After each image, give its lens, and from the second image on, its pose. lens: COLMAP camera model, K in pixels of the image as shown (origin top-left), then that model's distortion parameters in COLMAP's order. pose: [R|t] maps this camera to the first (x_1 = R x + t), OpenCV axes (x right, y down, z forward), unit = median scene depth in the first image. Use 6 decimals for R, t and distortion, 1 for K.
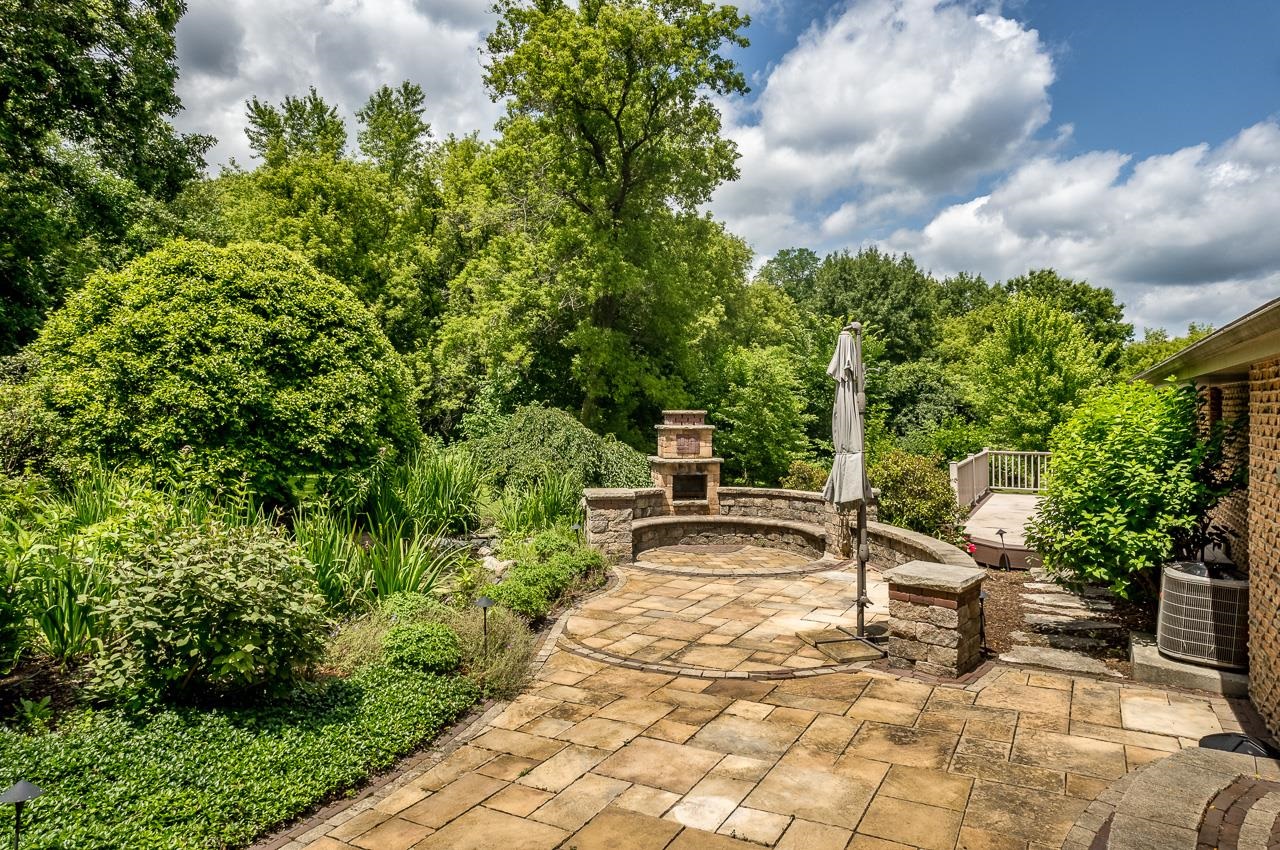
lens RADIAL K [[825.4, 0, 600.3], [0, 825.4, 423.1], [0, 0, 1]] dist [-0.052656, 0.036890]
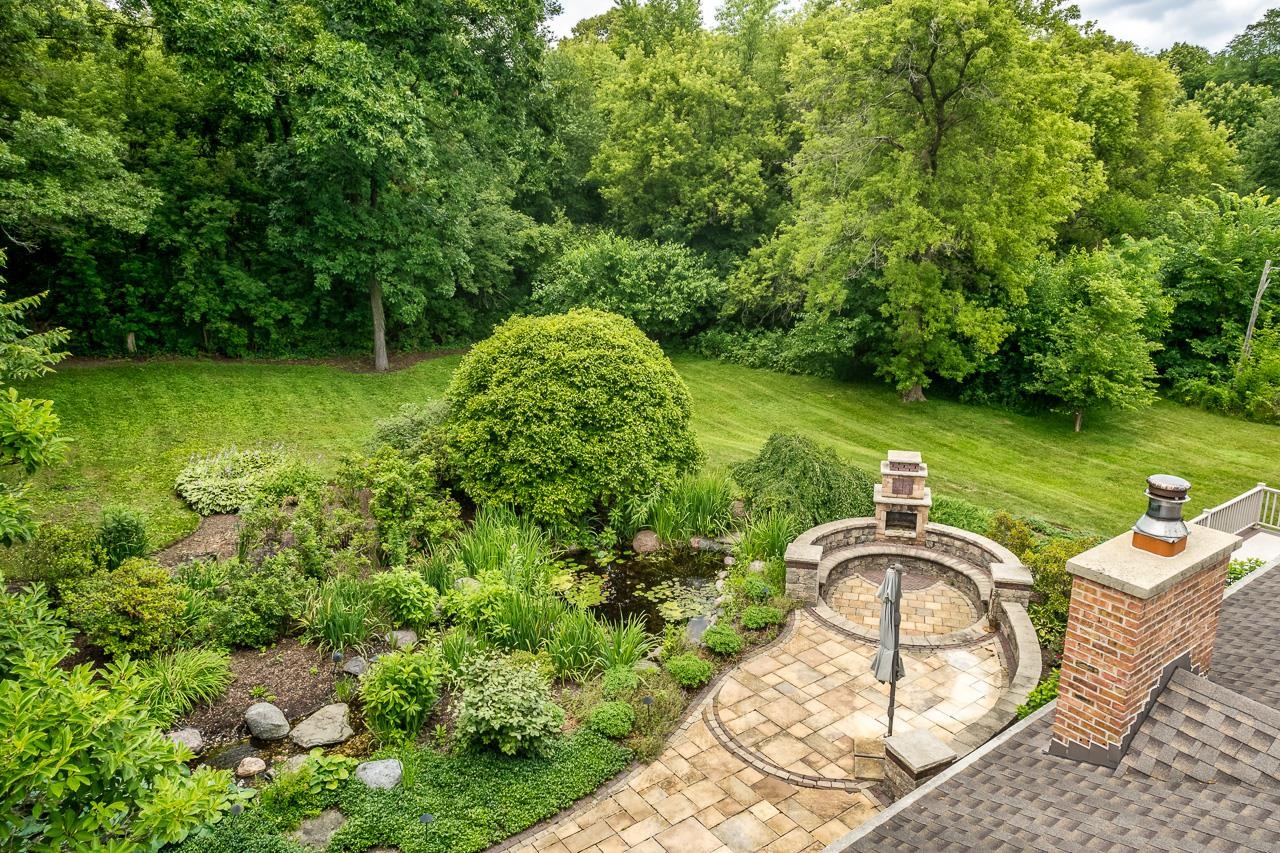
lens RADIAL K [[825.4, 0, 600.3], [0, 825.4, 424.6], [0, 0, 1]] dist [-0.052656, 0.036890]
pose [[0.890254, 0.084324, -0.447590, 0.283788], [0.036742, 0.966214, 0.255110, -0.450695], [0.453980, -0.243558, 0.857078, -0.237439]]
